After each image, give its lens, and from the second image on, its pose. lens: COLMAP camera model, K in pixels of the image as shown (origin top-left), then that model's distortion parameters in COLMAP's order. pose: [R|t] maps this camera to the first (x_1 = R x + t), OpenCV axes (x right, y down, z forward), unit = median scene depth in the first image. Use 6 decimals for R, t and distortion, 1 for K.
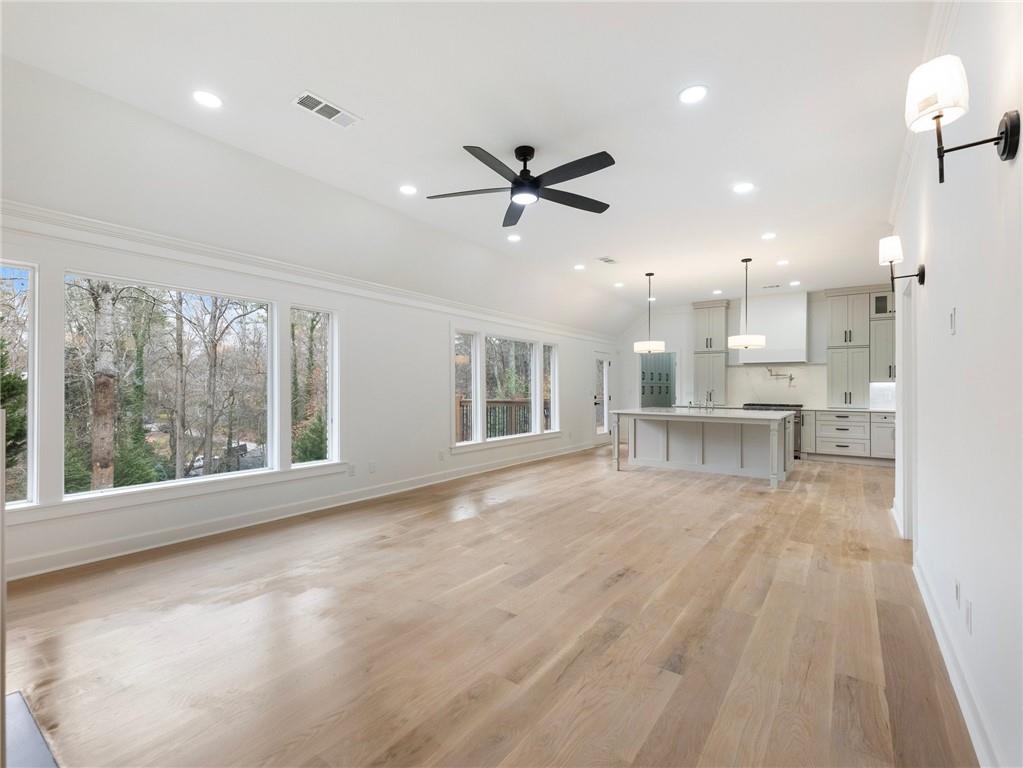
lens RADIAL K [[470.4, 0, 510.5], [0, 470.4, 386.6], [0, 0, 1]] dist [-0.000394, 0.000020]
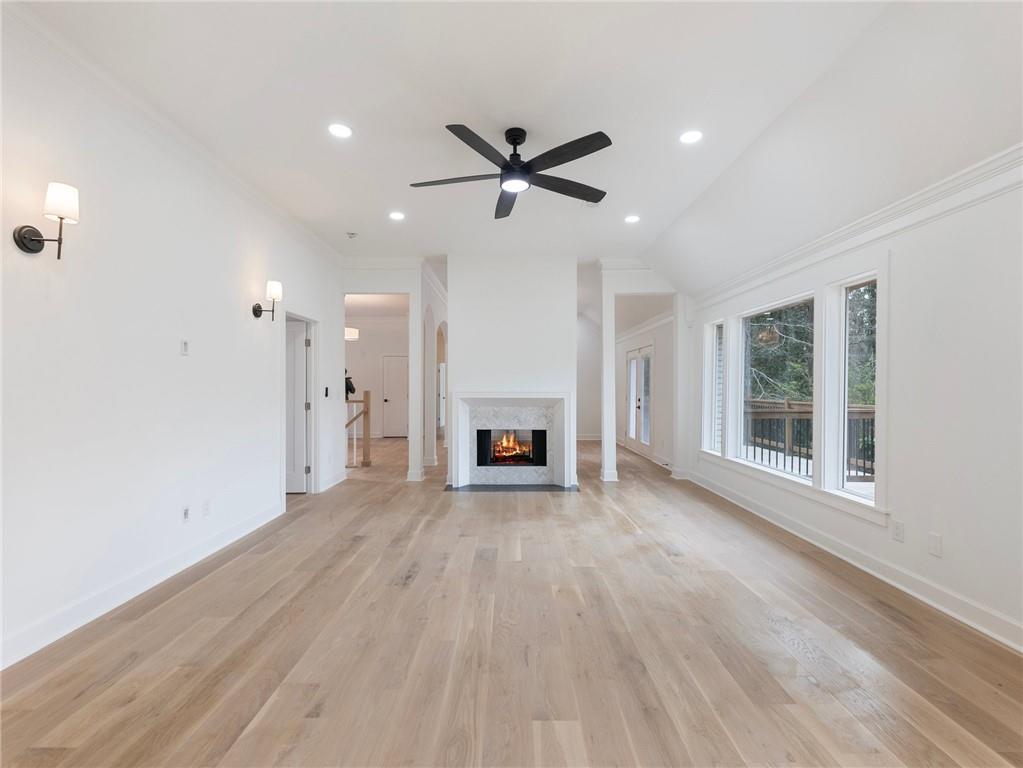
lens RADIAL K [[470.4, 0, 511.4], [0, 470.4, 387.8], [0, 0, 1]] dist [-0.000394, 0.000020]
pose [[-0.809200, -0.002646, -0.587527, 0.620762], [-0.000433, 0.999992, -0.003908, 0.002601], [0.587533, -0.002908, -0.809195, 1.864397]]
